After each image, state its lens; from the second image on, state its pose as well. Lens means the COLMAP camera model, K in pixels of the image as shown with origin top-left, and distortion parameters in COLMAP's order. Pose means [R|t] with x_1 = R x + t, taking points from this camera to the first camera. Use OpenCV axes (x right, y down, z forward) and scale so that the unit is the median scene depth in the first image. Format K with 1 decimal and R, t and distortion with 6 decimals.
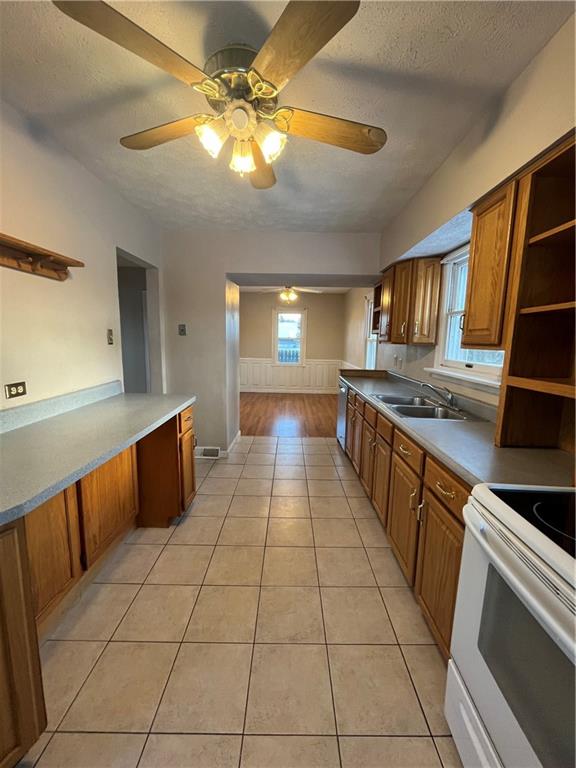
lens RADIAL K [[309.9, 0, 288.8], [0, 309.9, 383.4], [0, 0, 1]] dist [0.001428, -0.000210]
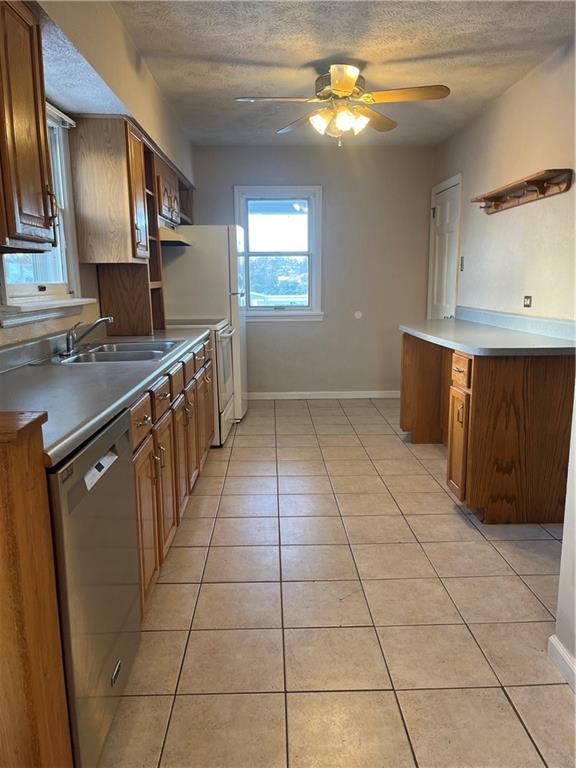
lens RADIAL K [[585.8, 0, 287.5], [0, 585.8, 384.9], [0, 0, 1]] dist [-0.004960, 0.001884]
pose [[-0.999465, -0.004019, -0.032473, 0.029667], [-0.013897, 0.950605, 0.310093, -0.075438], [0.029623, 0.310378, -0.950152, 0.670118]]
